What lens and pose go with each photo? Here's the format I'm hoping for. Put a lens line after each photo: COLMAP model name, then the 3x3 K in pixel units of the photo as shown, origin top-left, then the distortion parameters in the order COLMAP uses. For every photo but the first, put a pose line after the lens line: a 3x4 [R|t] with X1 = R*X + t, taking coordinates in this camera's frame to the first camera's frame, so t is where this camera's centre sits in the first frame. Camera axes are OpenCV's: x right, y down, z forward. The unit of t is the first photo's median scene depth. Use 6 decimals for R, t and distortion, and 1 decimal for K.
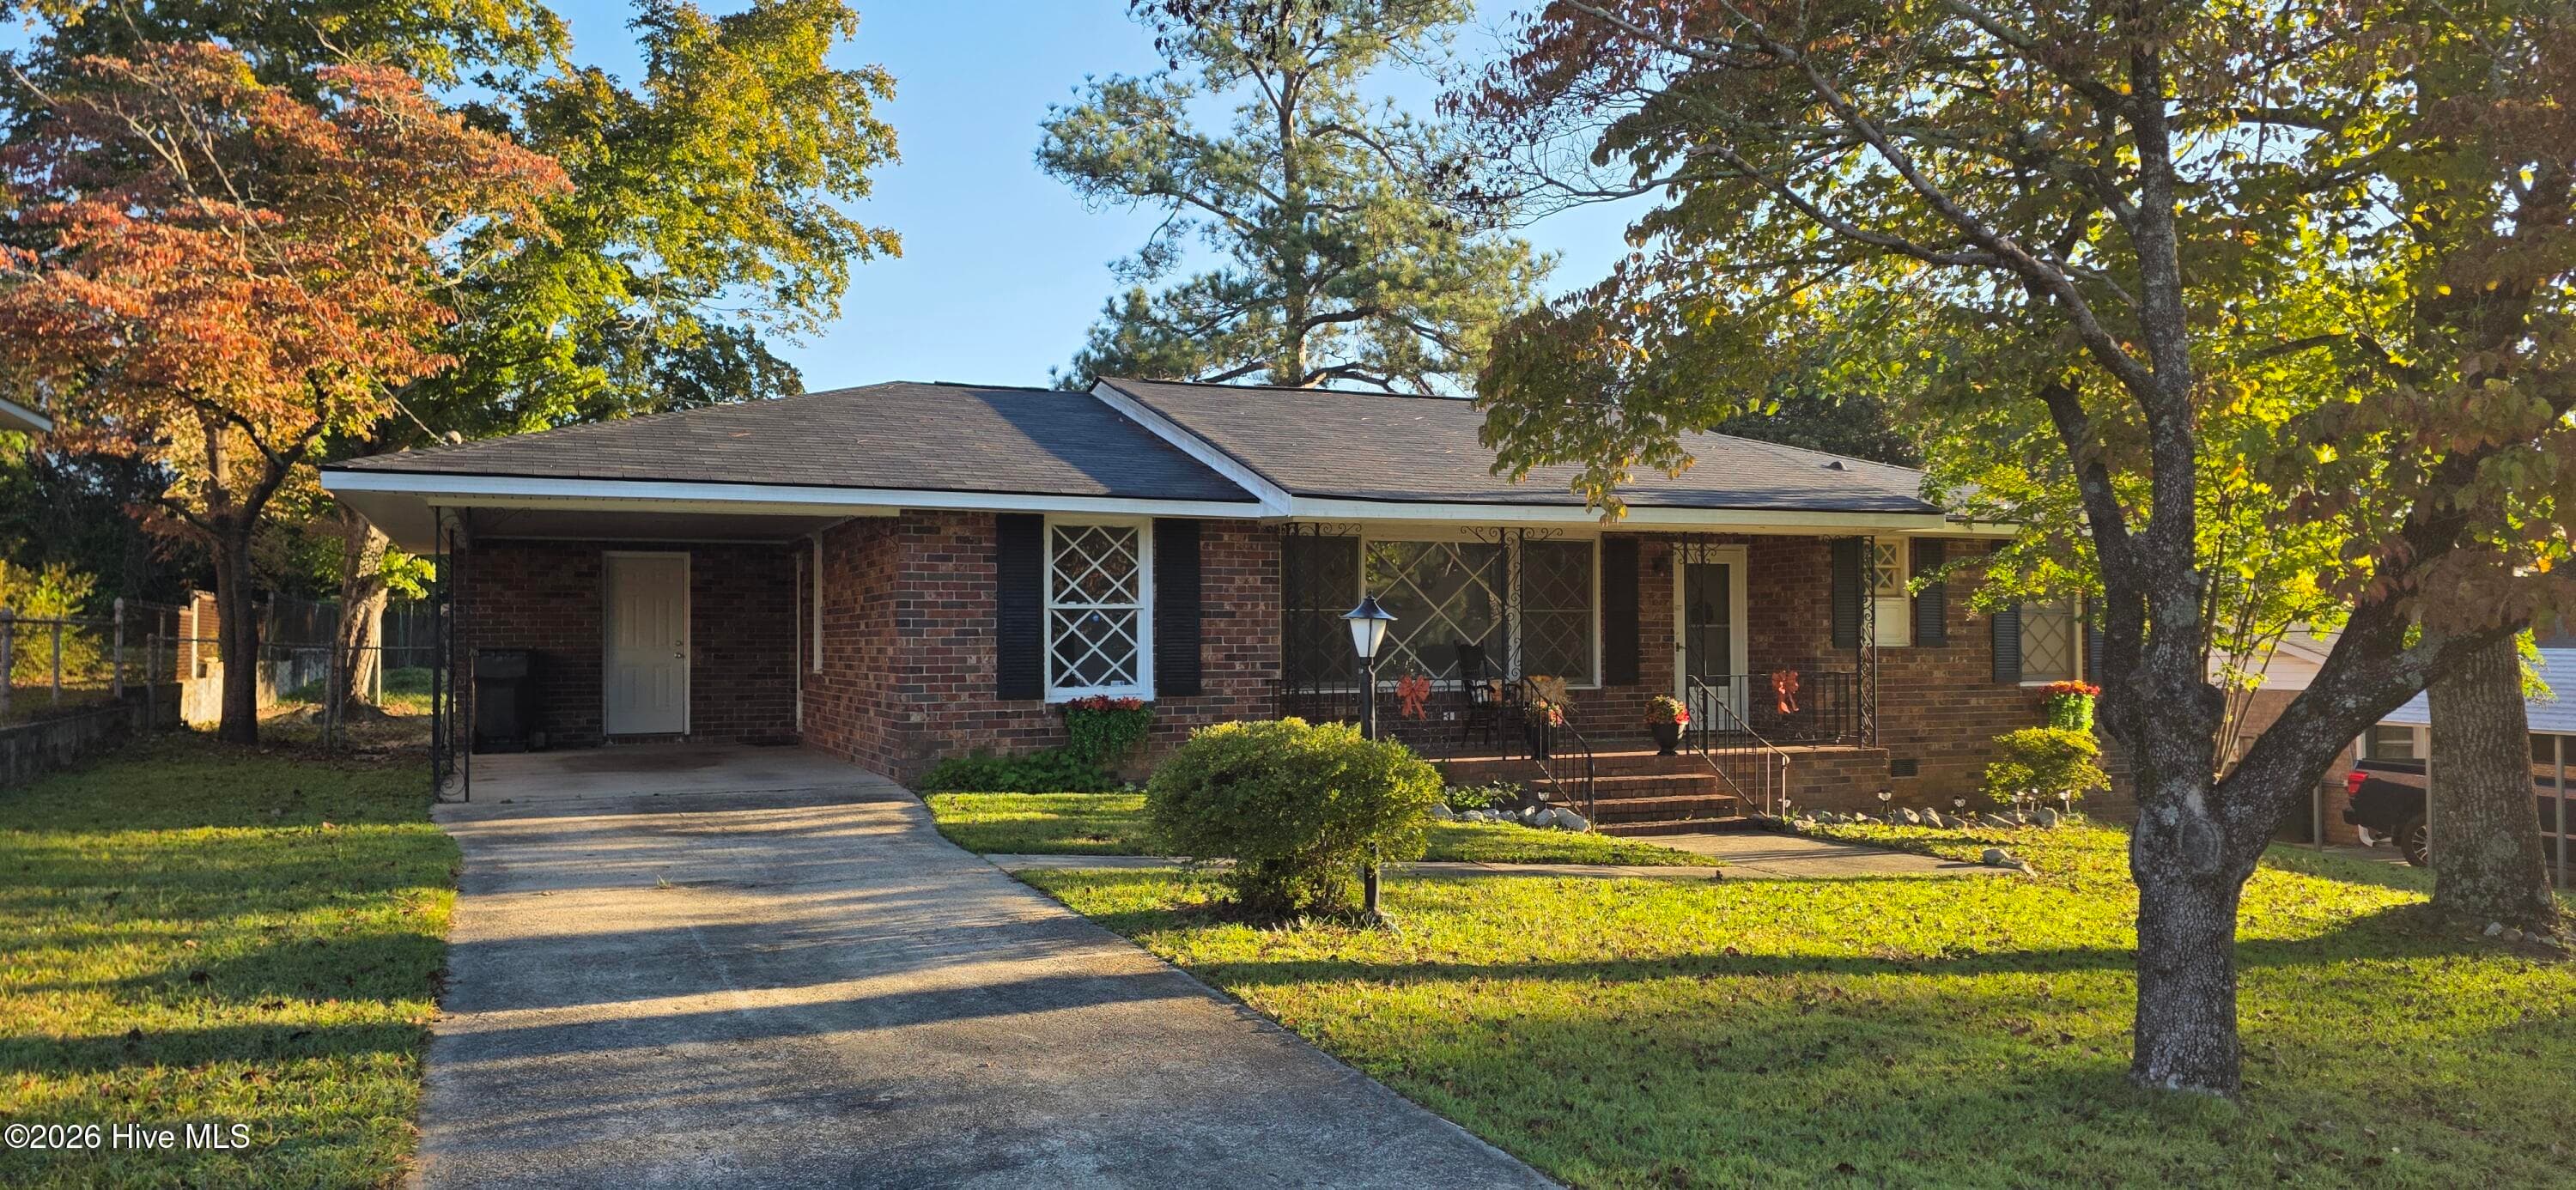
lens RADIAL K [[1743.5, 0, 1326.5], [0, 1743.5, 644.9], [0, 0, 1]] dist [0.101688, -0.000925]
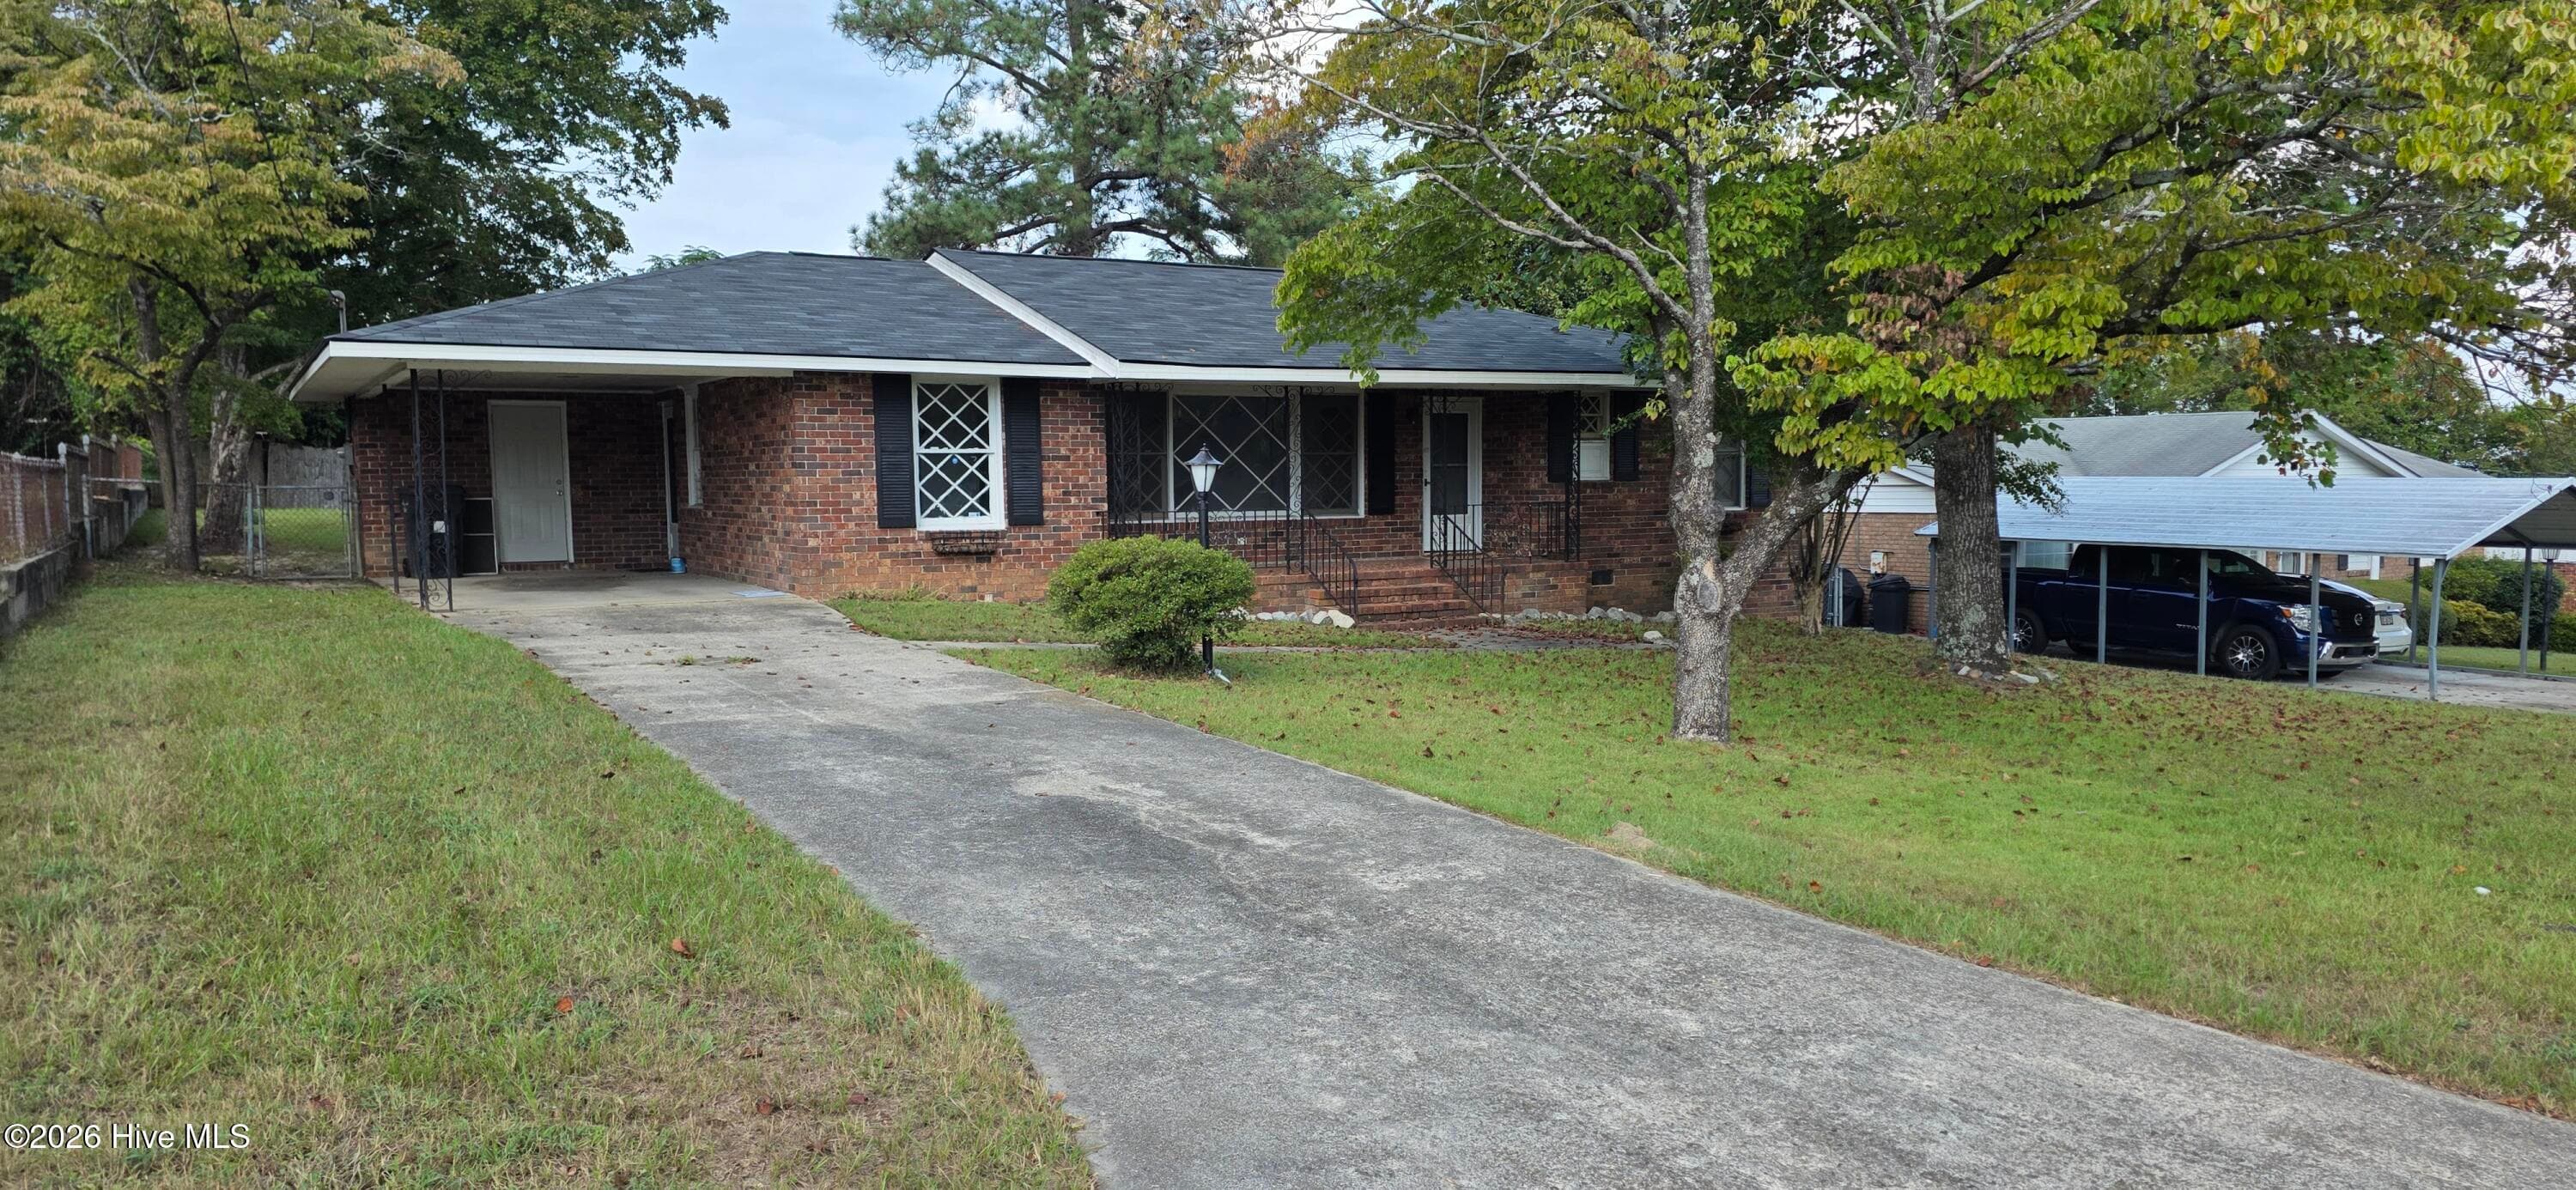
lens RADIAL K [[1743.5, 0, 1326.5], [0, 1743.5, 644.9], [0, 0, 1]] dist [0.101688, -0.000925]
pose [[0.990888, -0.019233, 0.133309, -0.040020], [0.006746, 0.995597, 0.093491, -0.000140], [-0.134521, -0.091740, 0.986655, -0.246669]]
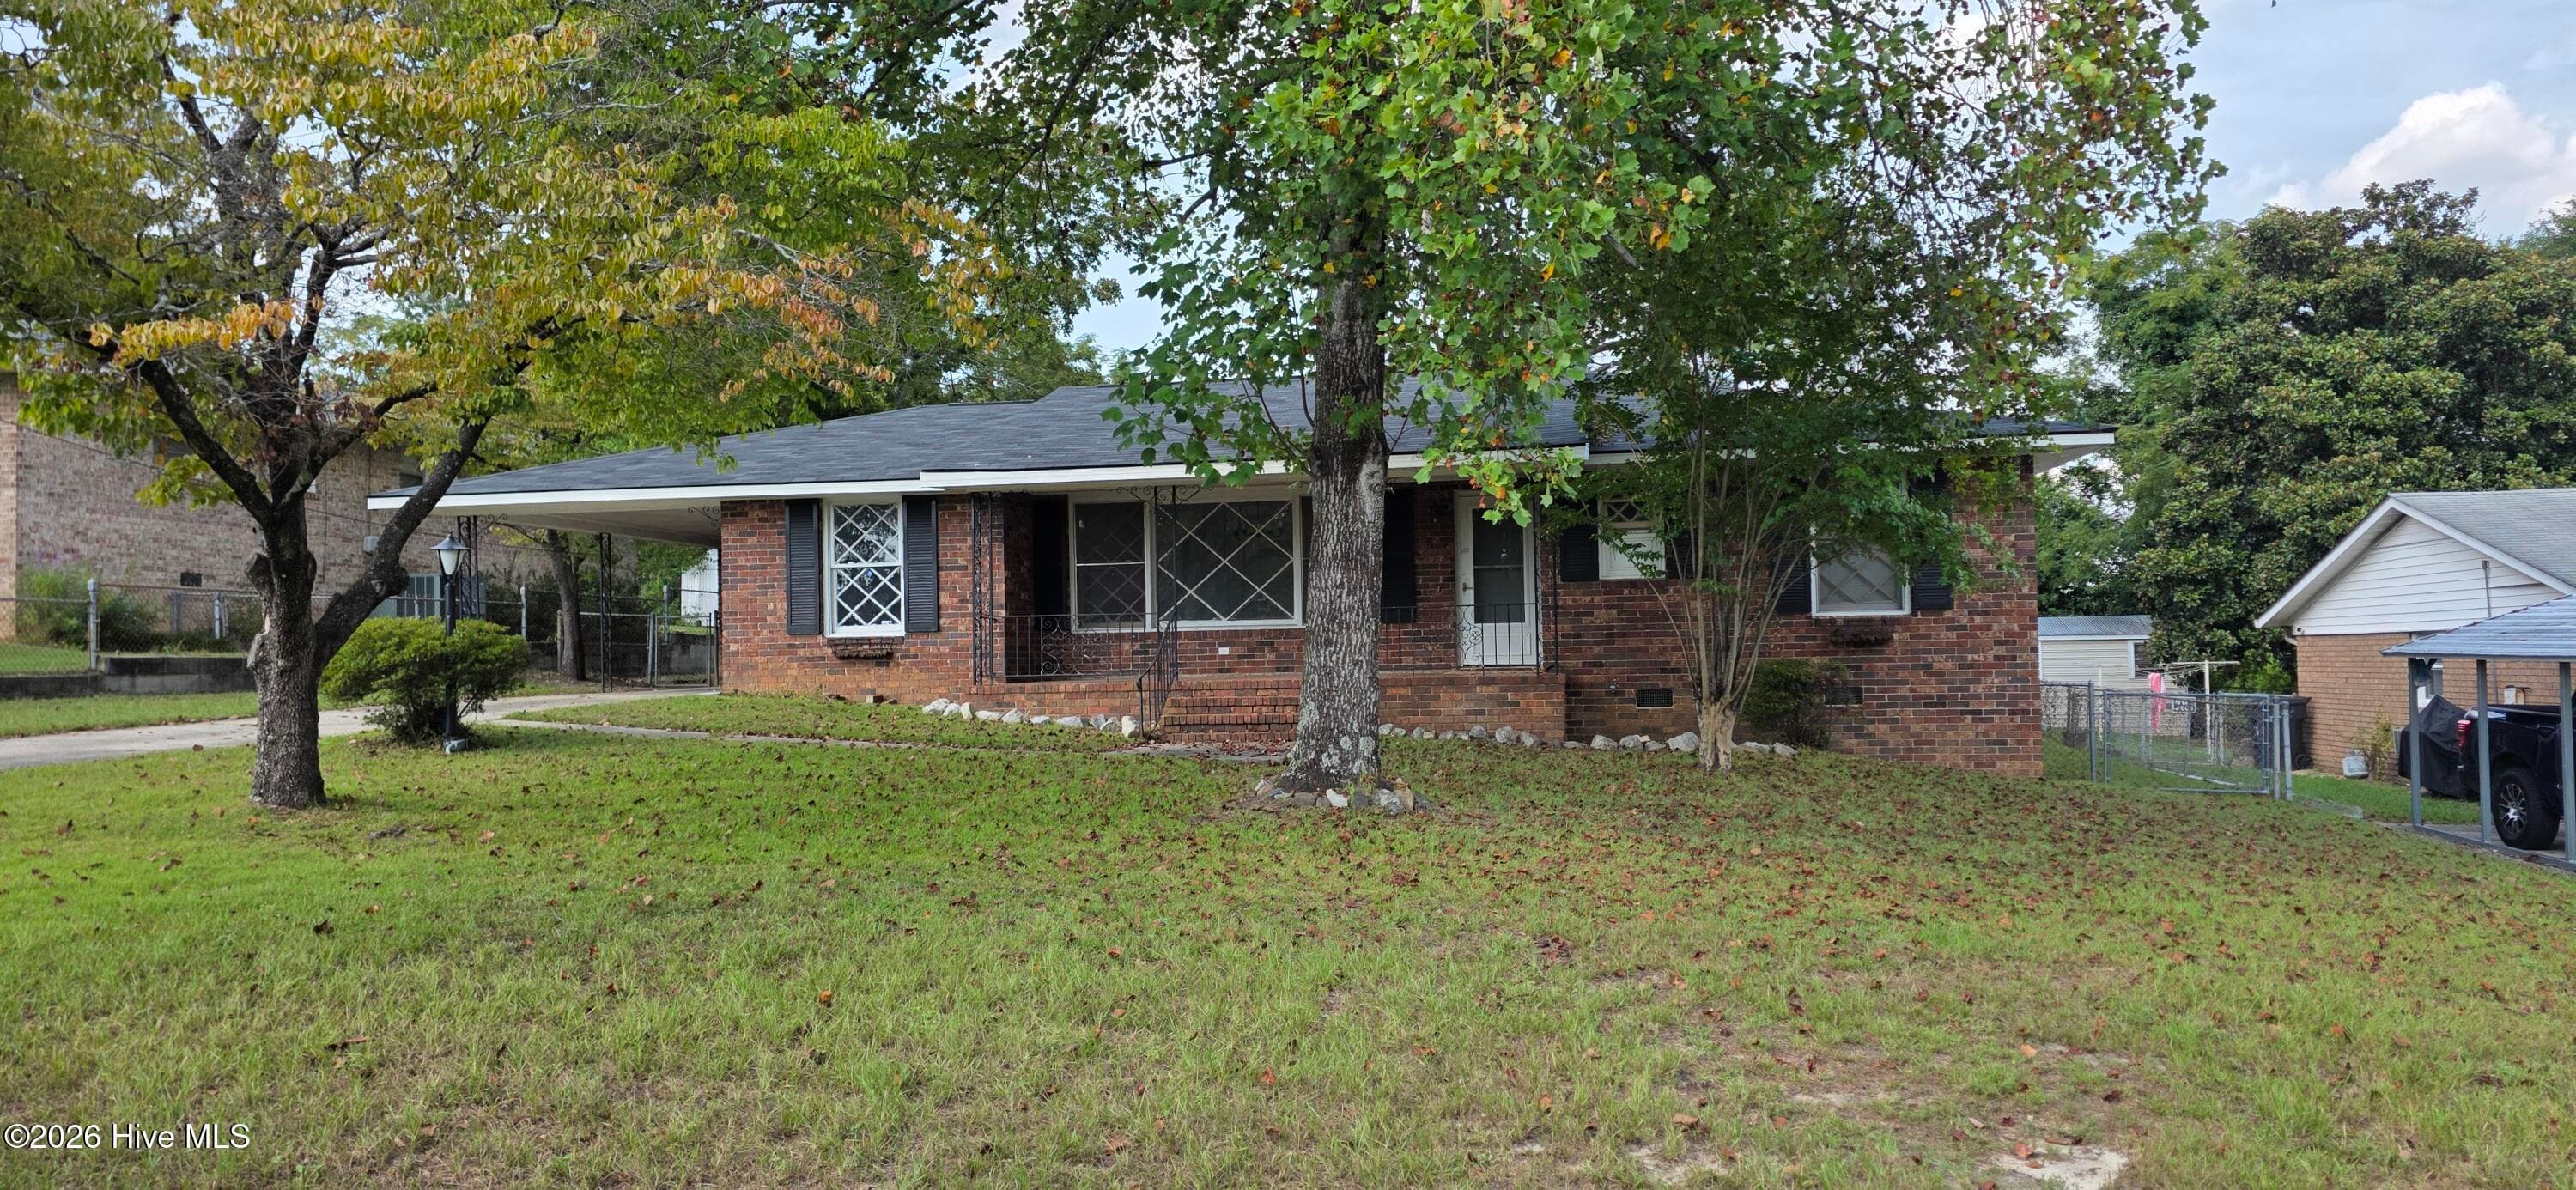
lens RADIAL K [[1743.5, 0, 1326.5], [0, 1743.5, 644.9], [0, 0, 1]] dist [0.101688, -0.000925]
pose [[0.837270, -0.016052, -0.546555, 0.870274], [0.016287, 0.999858, -0.004414, 0.049222], [0.546548, -0.005206, 0.837412, 0.066905]]
